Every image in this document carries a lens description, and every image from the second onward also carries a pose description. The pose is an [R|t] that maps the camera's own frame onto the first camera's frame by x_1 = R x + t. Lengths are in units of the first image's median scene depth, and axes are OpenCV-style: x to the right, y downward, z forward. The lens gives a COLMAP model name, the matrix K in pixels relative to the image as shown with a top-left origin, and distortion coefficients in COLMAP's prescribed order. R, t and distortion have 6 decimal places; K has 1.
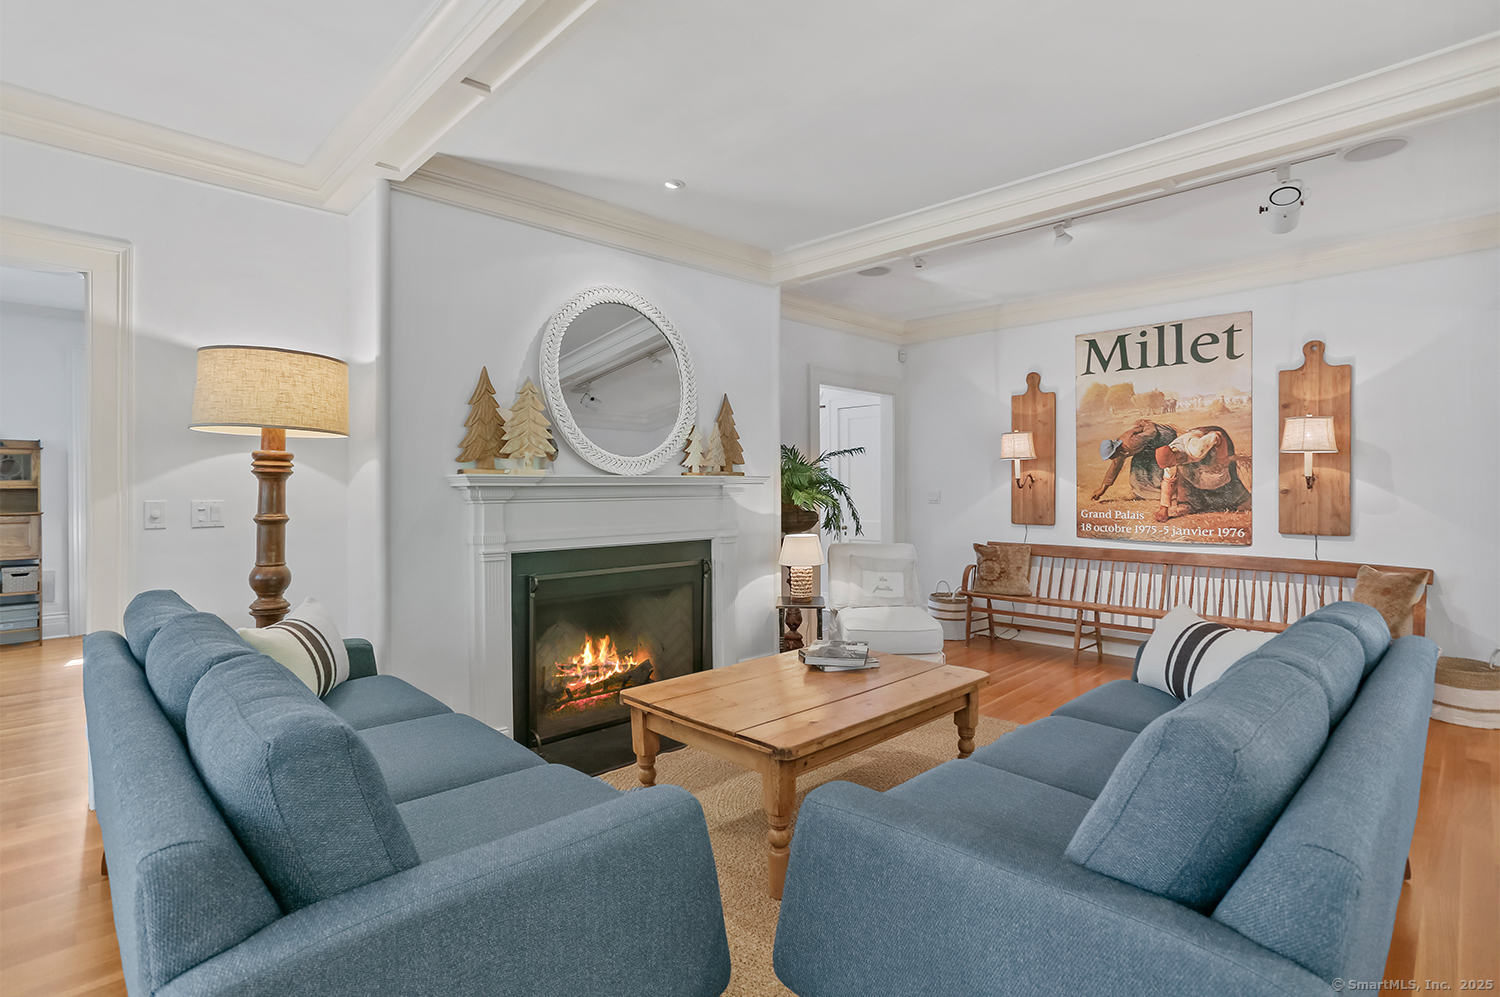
lens RADIAL K [[740.1, 0, 719.5], [0, 740.1, 494.1], [0, 0, 1]] dist [-0.006340, 0.005326]
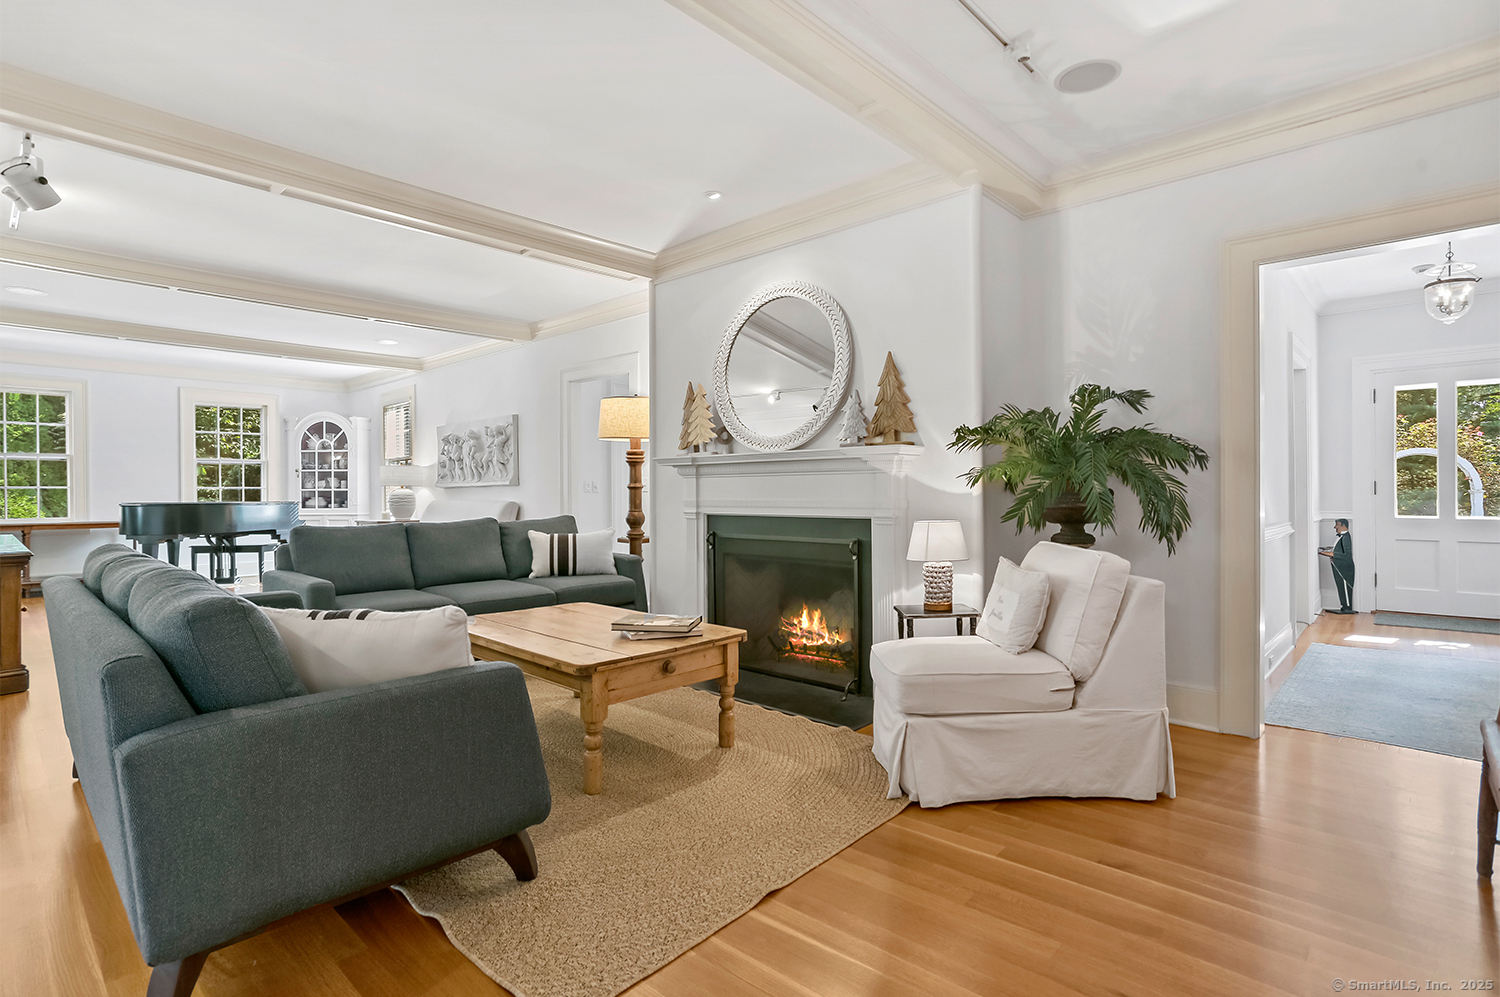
lens RADIAL K [[740.1, 0, 737.4], [0, 740.1, 487.4], [0, 0, 1]] dist [-0.006340, 0.005326]
pose [[0.060423, -0.003731, -0.998166, 0.757454], [-0.010615, 0.999934, -0.004381, 0.024706], [0.998116, 0.010861, 0.060380, 0.689735]]
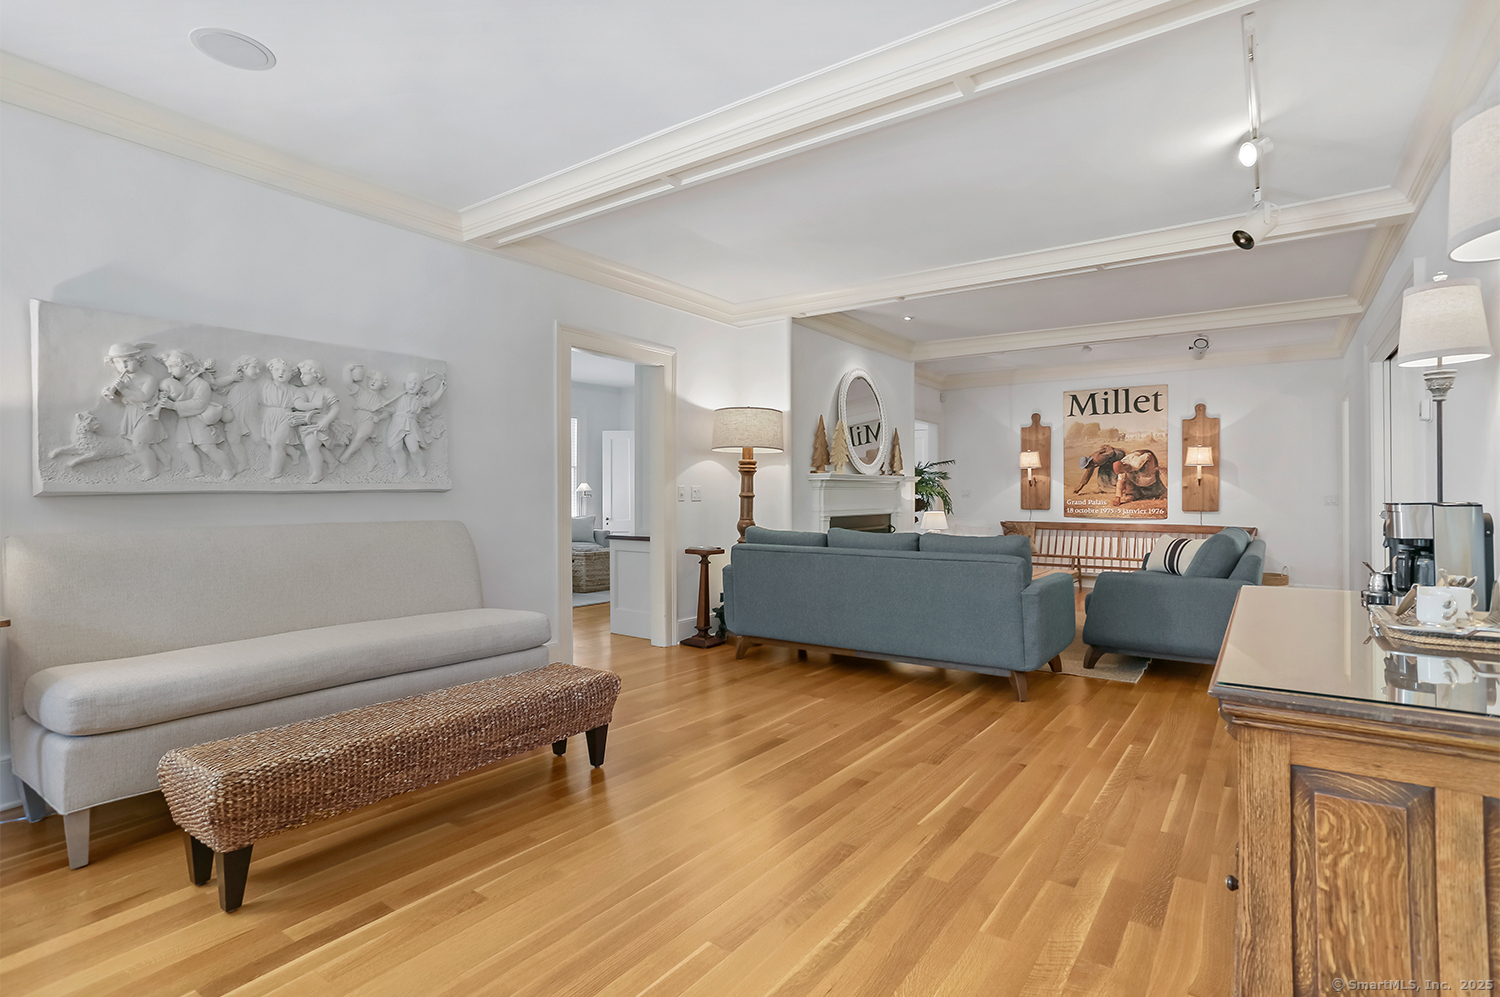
lens RADIAL K [[740.1, 0, 743.3], [0, 740.1, 500.1], [0, 0, 1]] dist [-0.006340, 0.005326]
pose [[0.983645, 0.000481, 0.180115, -0.574781], [-0.000042, 0.999997, -0.002442, 0.030151], [-0.180116, 0.002394, 0.983642, -0.533307]]
